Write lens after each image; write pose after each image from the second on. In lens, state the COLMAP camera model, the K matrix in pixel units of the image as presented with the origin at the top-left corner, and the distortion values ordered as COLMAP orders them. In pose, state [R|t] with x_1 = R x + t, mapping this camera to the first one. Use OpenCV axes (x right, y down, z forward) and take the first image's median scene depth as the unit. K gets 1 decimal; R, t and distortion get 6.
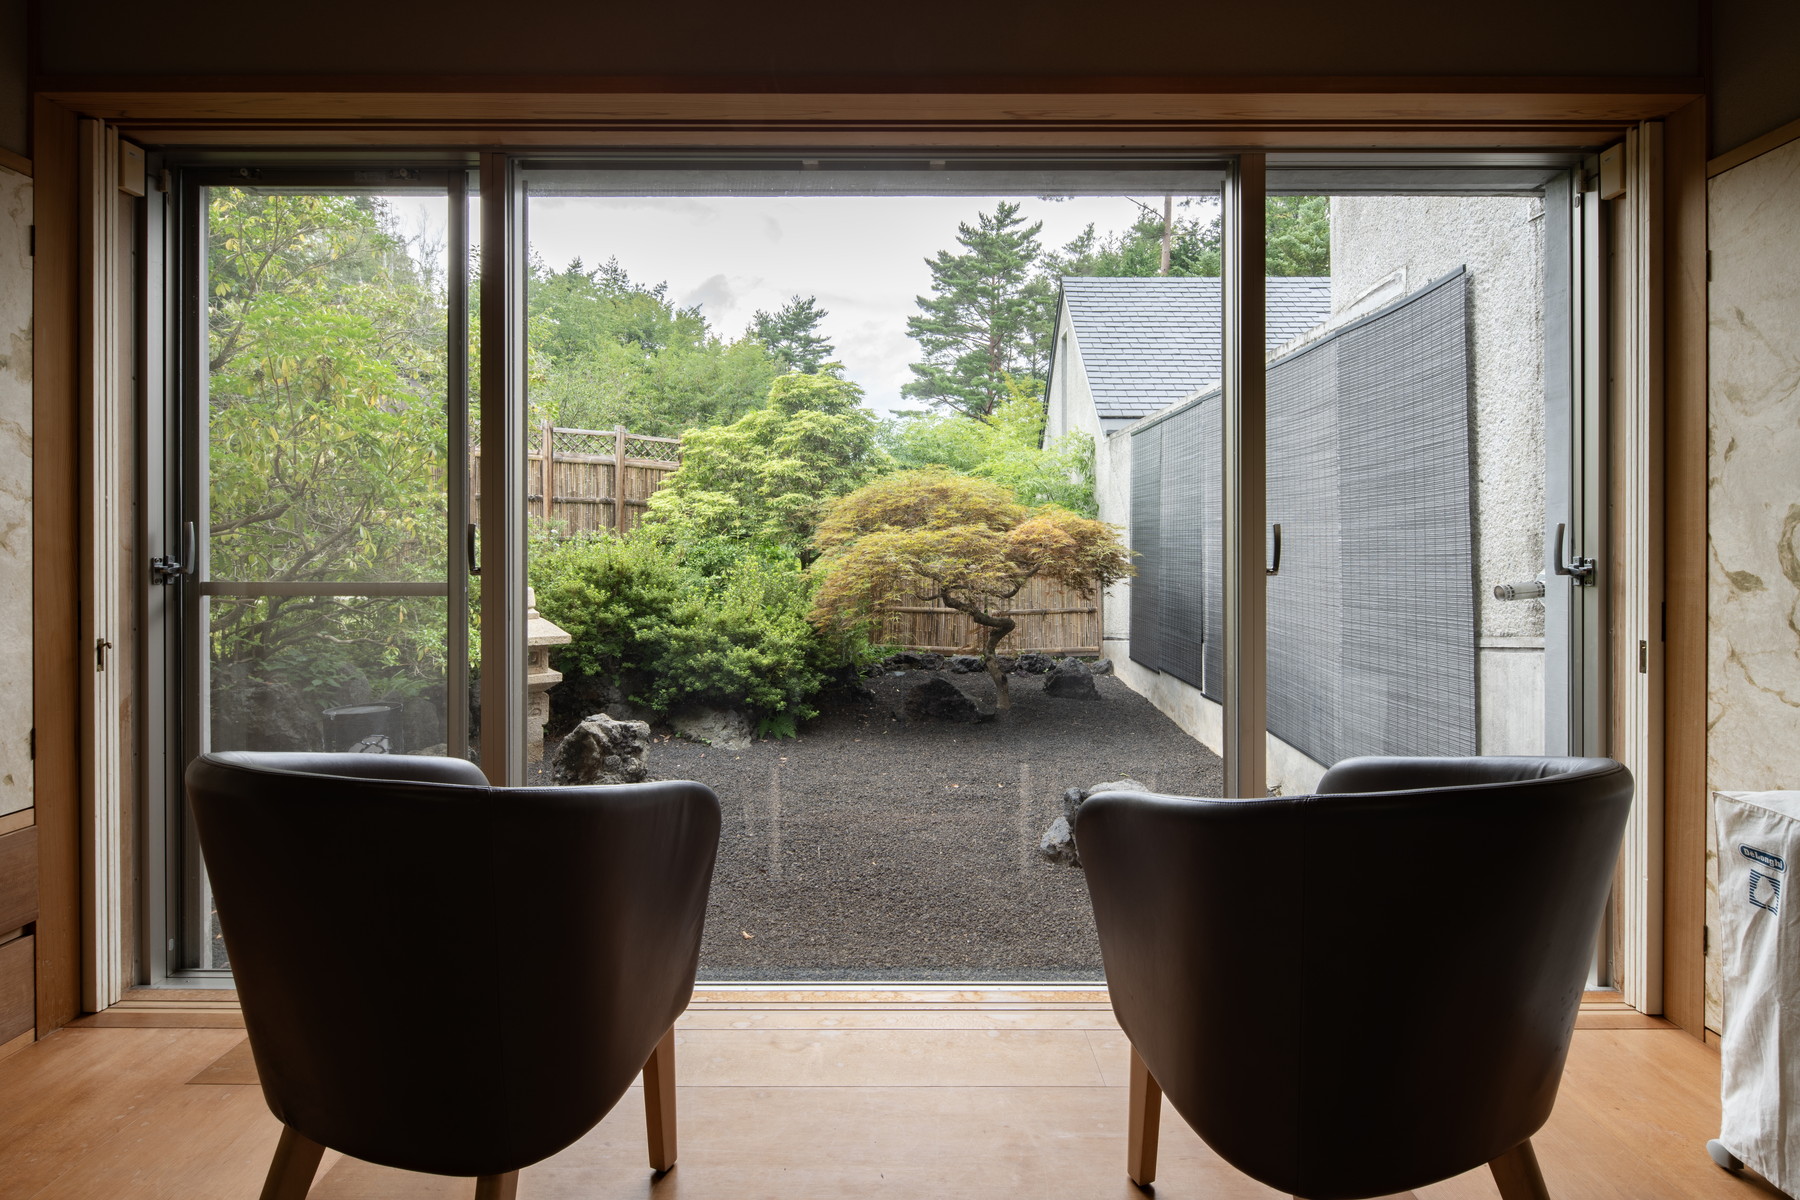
lens RADIAL K [[871.9, 0, 922.1], [0, 871.9, 557.2], [0, 0, 1]] dist [-0.000434, -0.000020]
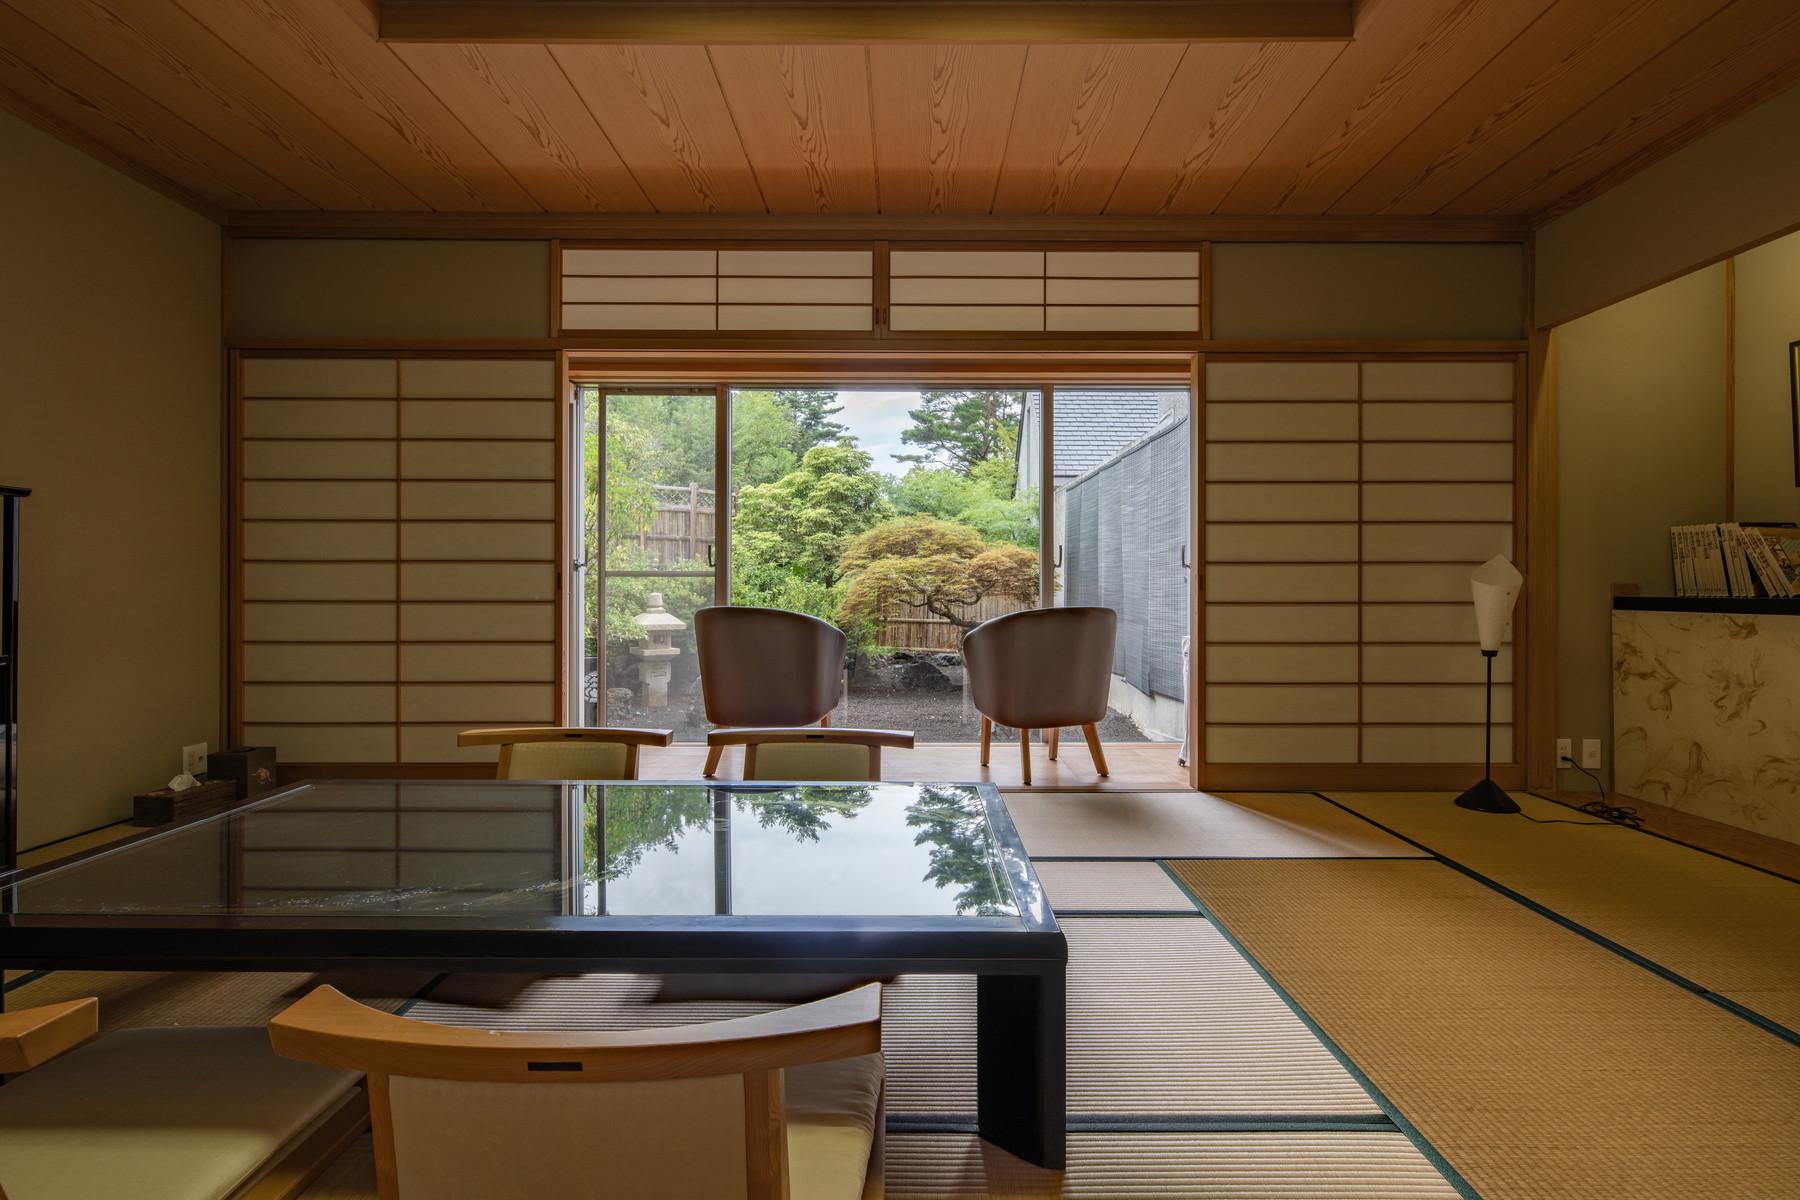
lens RADIAL K [[871.9, 0, 902.1], [0, 871.9, 599.5], [0, 0, 1]] dist [-0.000434, -0.000020]
pose [[0.999722, 0.002135, -0.023480, 0.012445], [-0.002082, 0.999995, 0.002268, 0.029222], [0.023485, -0.002219, 0.999722, -0.381762]]
